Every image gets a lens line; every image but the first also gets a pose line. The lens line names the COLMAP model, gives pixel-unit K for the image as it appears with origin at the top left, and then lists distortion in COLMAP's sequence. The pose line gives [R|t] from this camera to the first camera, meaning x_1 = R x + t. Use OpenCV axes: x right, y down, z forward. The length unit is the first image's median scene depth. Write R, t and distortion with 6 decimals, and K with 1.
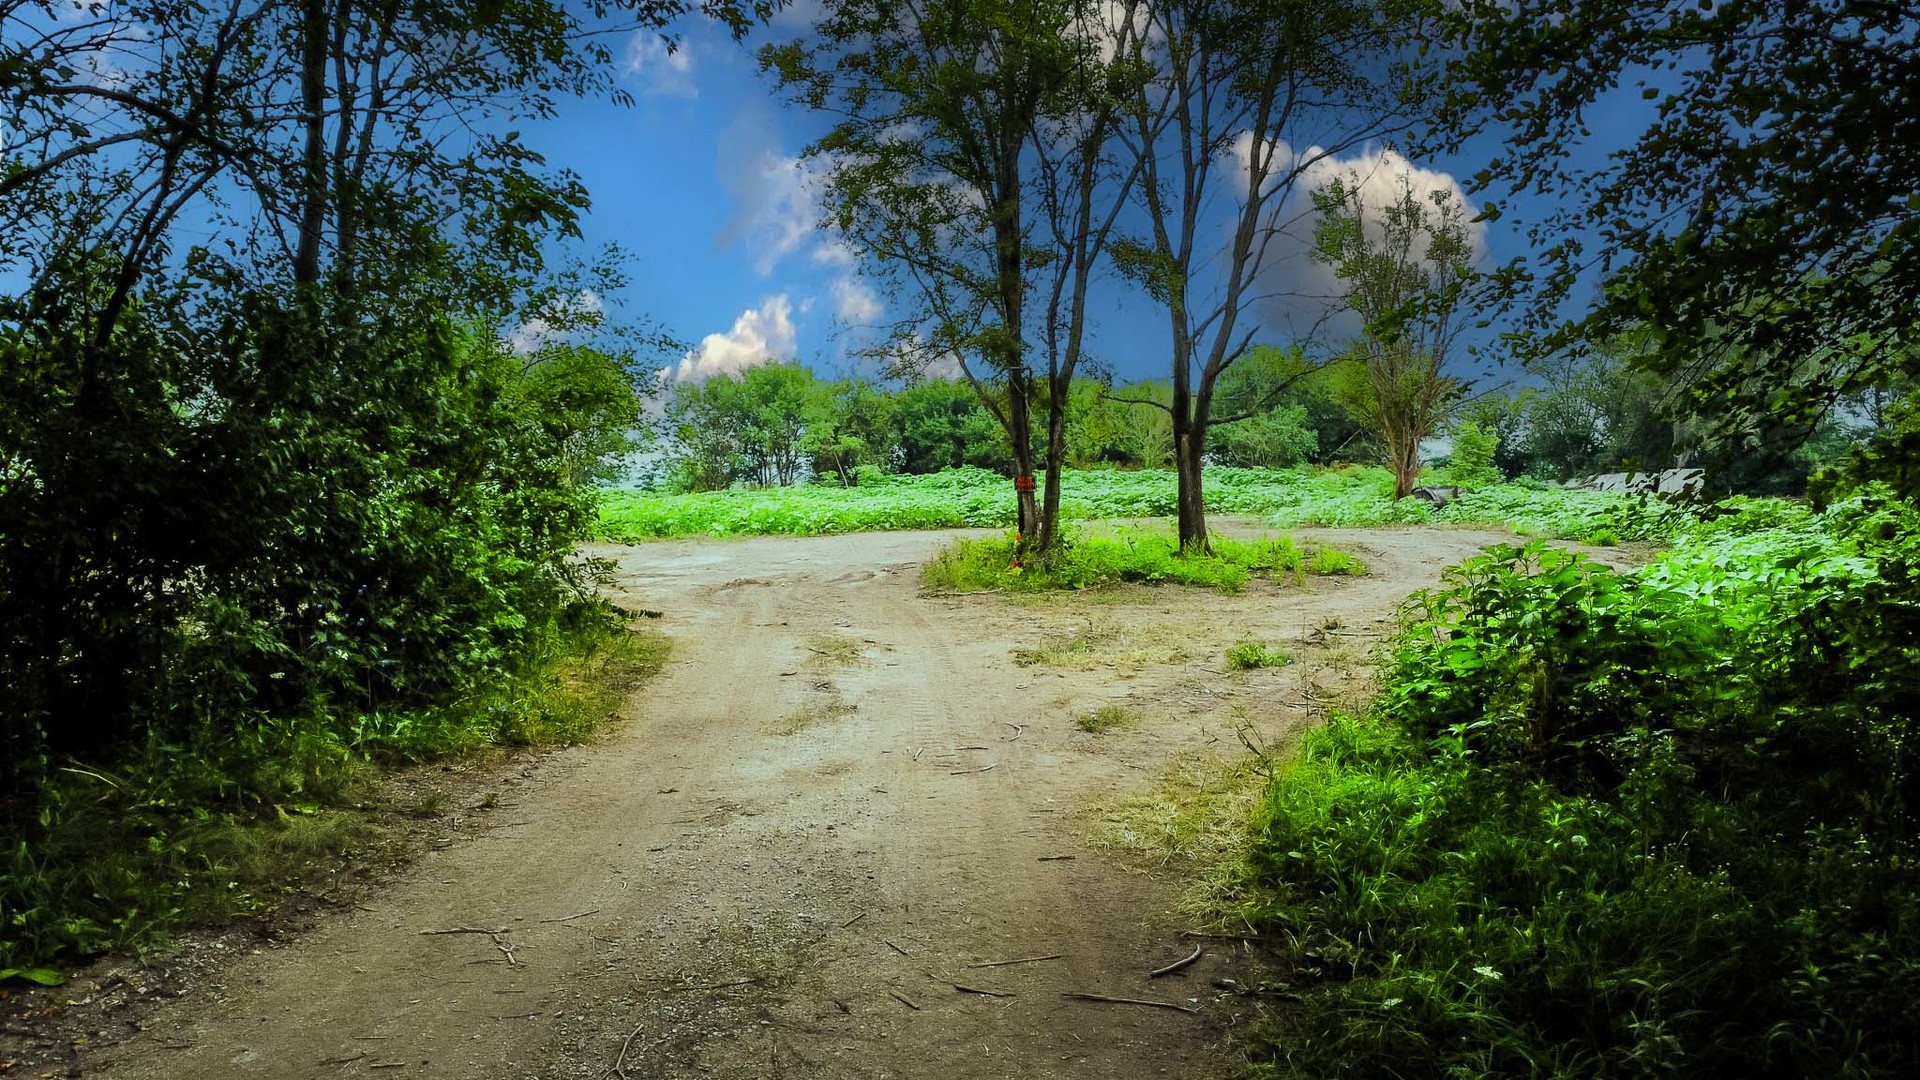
lens RADIAL K [[1434.6, 0, 969.9], [0, 1434.6, 541.3], [0, 0, 1]] dist [0.013313, -0.010955]
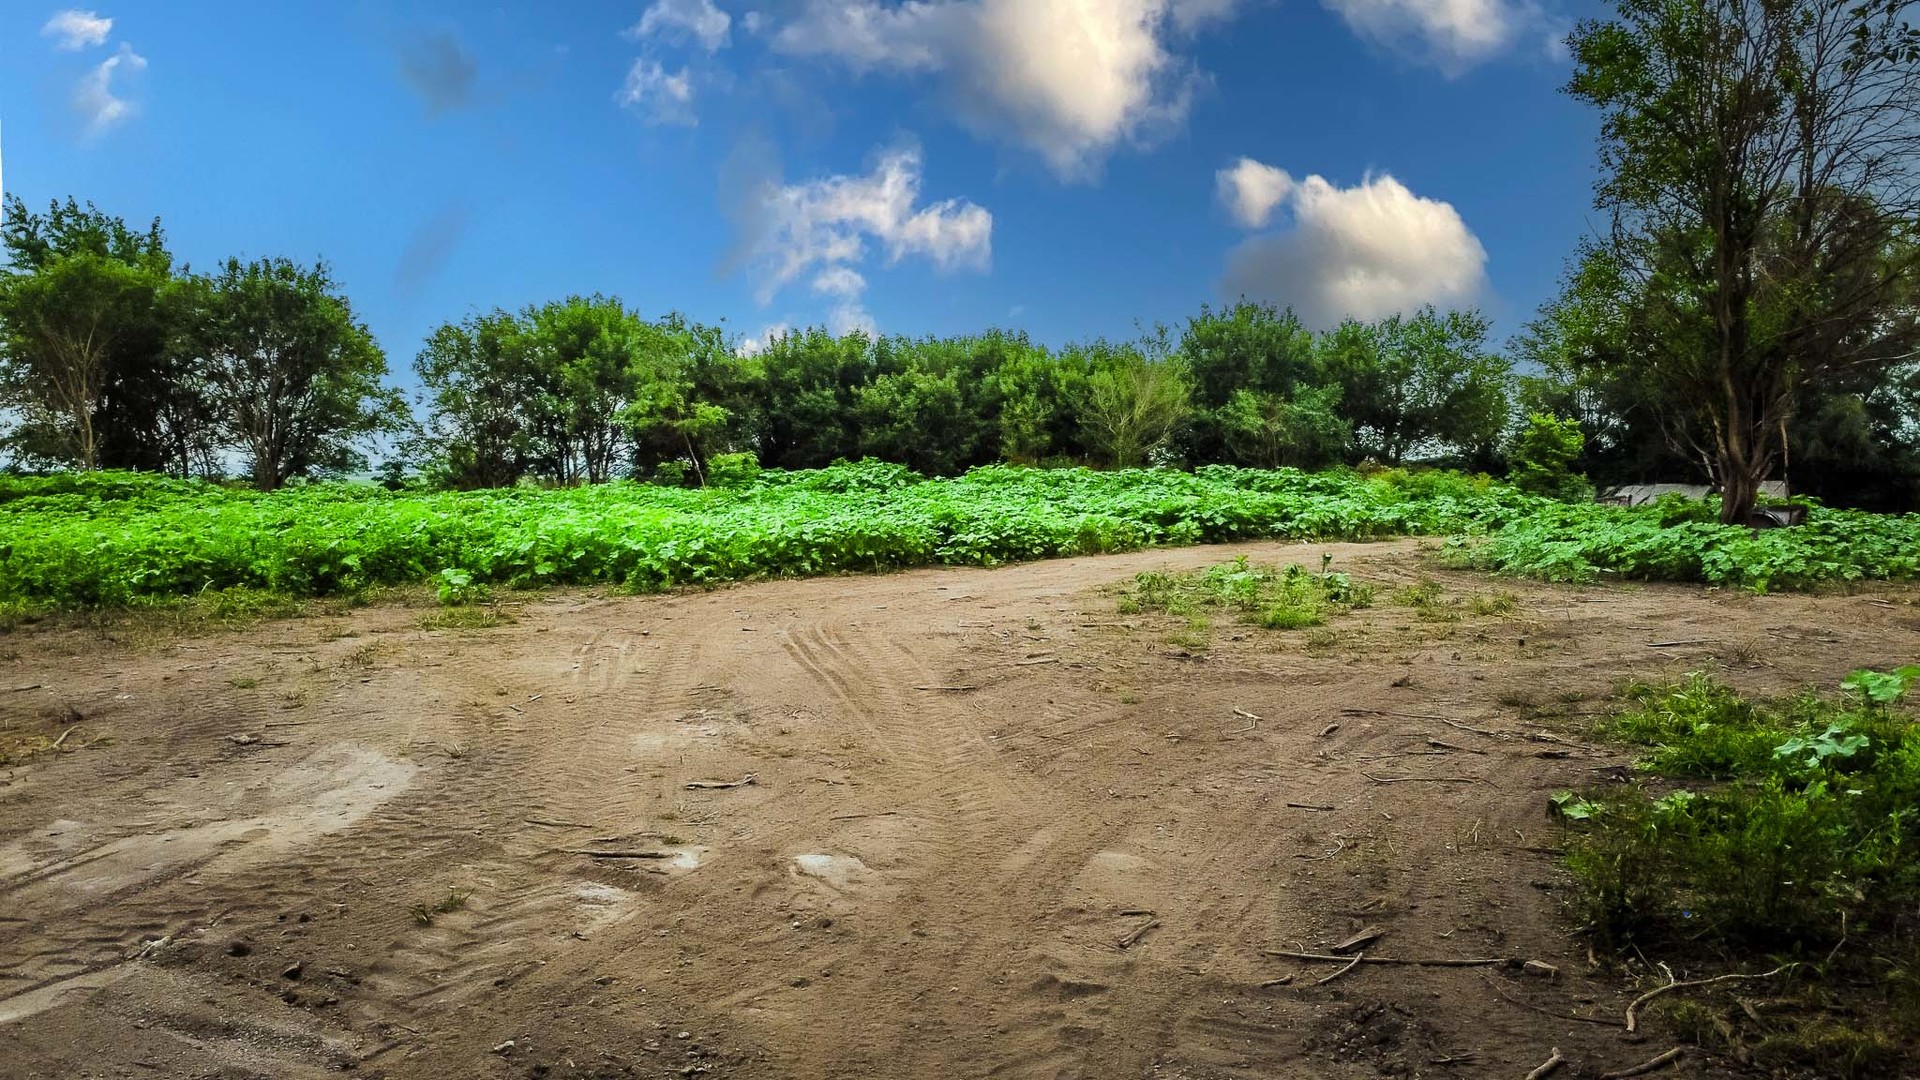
lens RADIAL K [[1434.6, 0, 969.9], [0, 1434.6, 541.3], [0, 0, 1]] dist [0.013313, -0.010955]
pose [[0.991291, 0.012101, 0.131134, -0.041796], [-0.012221, 0.999925, 0.000114, -0.012951], [-0.131123, -0.001715, 0.991365, 0.296026]]
